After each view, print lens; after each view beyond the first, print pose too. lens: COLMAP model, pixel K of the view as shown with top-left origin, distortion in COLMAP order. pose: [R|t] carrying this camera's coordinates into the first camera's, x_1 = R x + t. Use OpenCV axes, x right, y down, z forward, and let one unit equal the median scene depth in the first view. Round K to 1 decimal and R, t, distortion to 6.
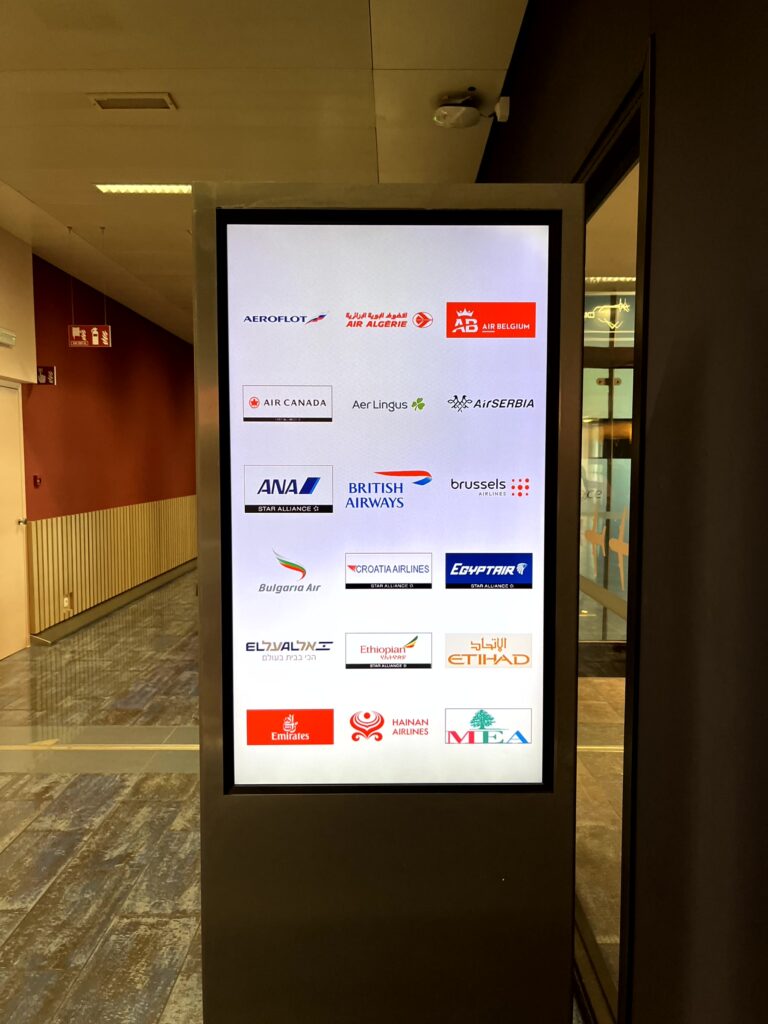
lens RADIAL K [[784.9, 0, 400.0], [0, 784.9, 518.2], [0, 0, 1]] dist [0.068226, -0.106432]
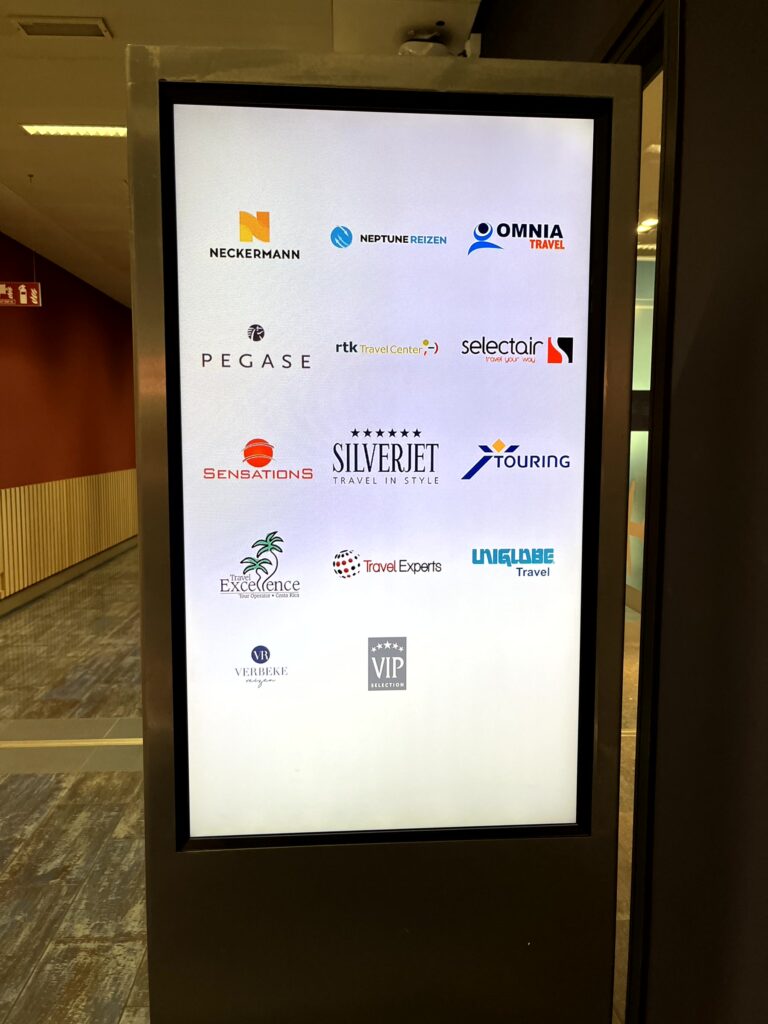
lens RADIAL K [[784.9, 0, 400.2], [0, 784.9, 515.4], [0, 0, 1]] dist [0.068226, -0.106432]
pose [[0.997746, -0.003149, 0.067027, -0.019235], [0.001164, 0.999560, 0.029631, -0.001431], [-0.067091, -0.029486, 0.997311, 0.077379]]
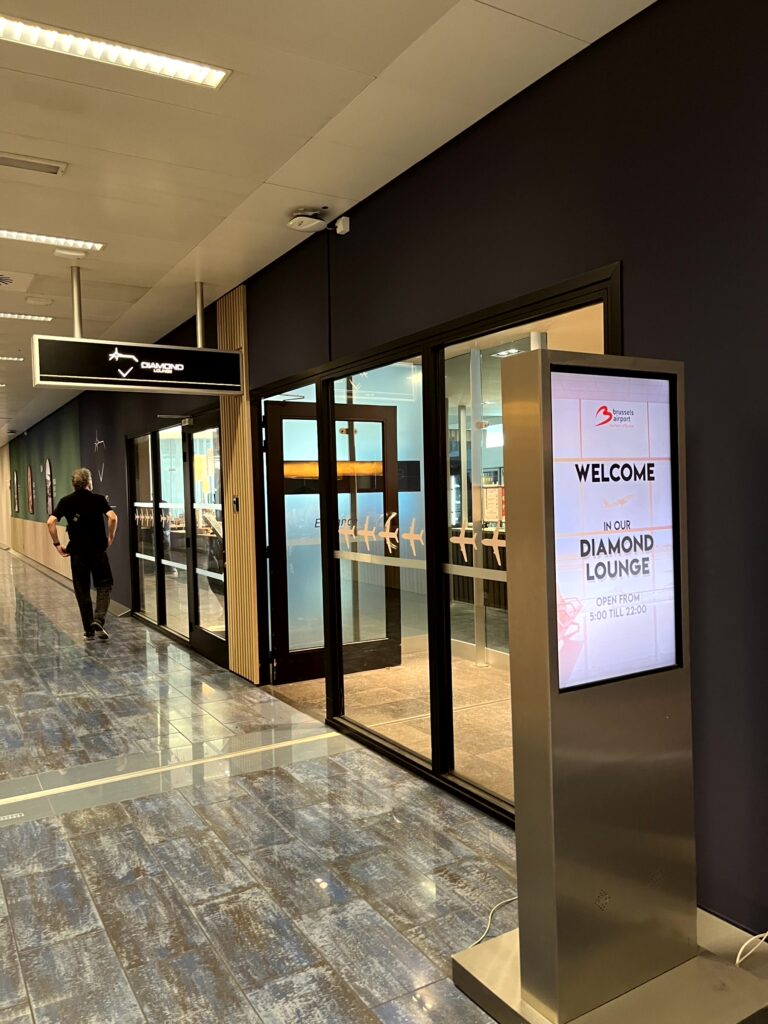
lens RADIAL K [[784.9, 0, 384.1], [0, 784.9, 519.4], [0, 0, 1]] dist [0.068226, -0.106432]
pose [[0.855298, -0.041333, 0.516486, -0.514651], [0.062063, 0.997809, -0.022925, -0.007130], [-0.514407, 0.051663, 0.855989, -0.111476]]
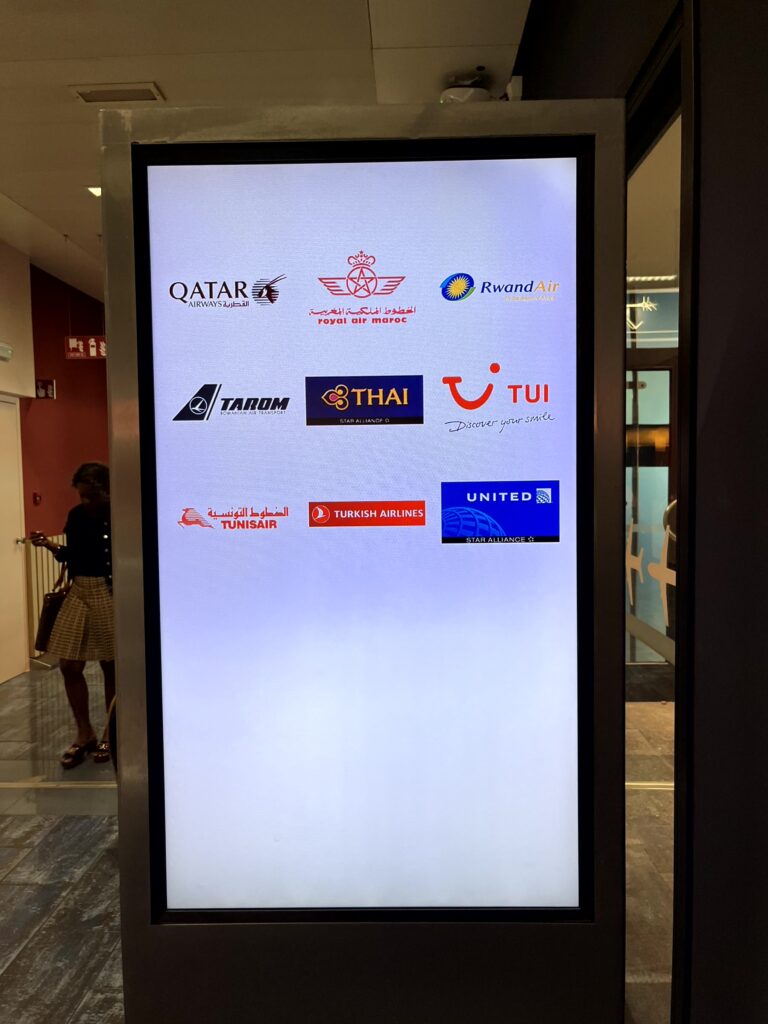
lens RADIAL K [[784.9, 0, 394.1], [0, 784.9, 515.1], [0, 0, 1]] dist [0.068226, -0.106432]
pose [[0.999461, -0.011875, -0.030600, 0.012148], [0.011332, 0.999776, -0.017860, -0.007763], [0.030805, 0.017504, 0.999372, 0.088540]]
